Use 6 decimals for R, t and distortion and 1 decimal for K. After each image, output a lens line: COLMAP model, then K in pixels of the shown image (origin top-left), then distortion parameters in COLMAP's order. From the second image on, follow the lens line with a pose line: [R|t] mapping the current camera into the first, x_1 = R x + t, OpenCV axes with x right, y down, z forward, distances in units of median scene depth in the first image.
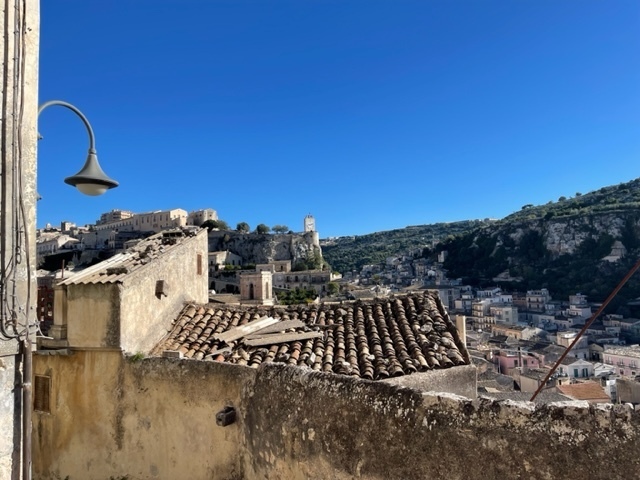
lens RADIAL K [[491.9, 0, 321.5], [0, 491.9, 241.1], [0, 0, 1]] dist [0.038116, -0.015591]
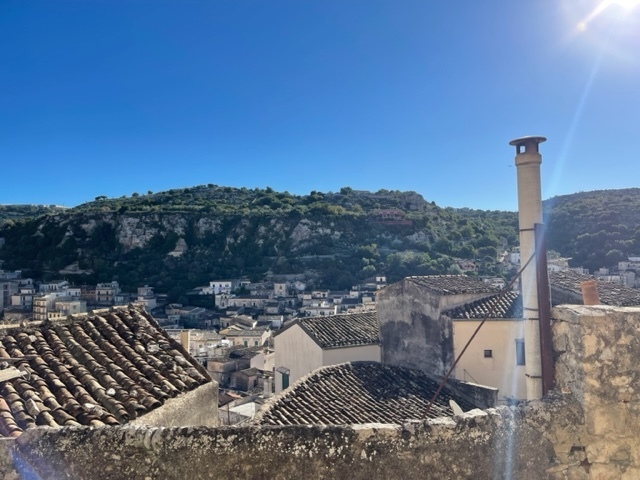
lens RADIAL K [[491.9, 0, 321.3], [0, 491.9, 239.5], [0, 0, 1]] dist [0.038116, -0.015591]
pose [[0.656019, 0.053672, 0.752834, -0.255188], [-0.067366, 0.997651, -0.012423, -0.033484], [-0.751732, -0.042566, 0.658094, 0.131348]]
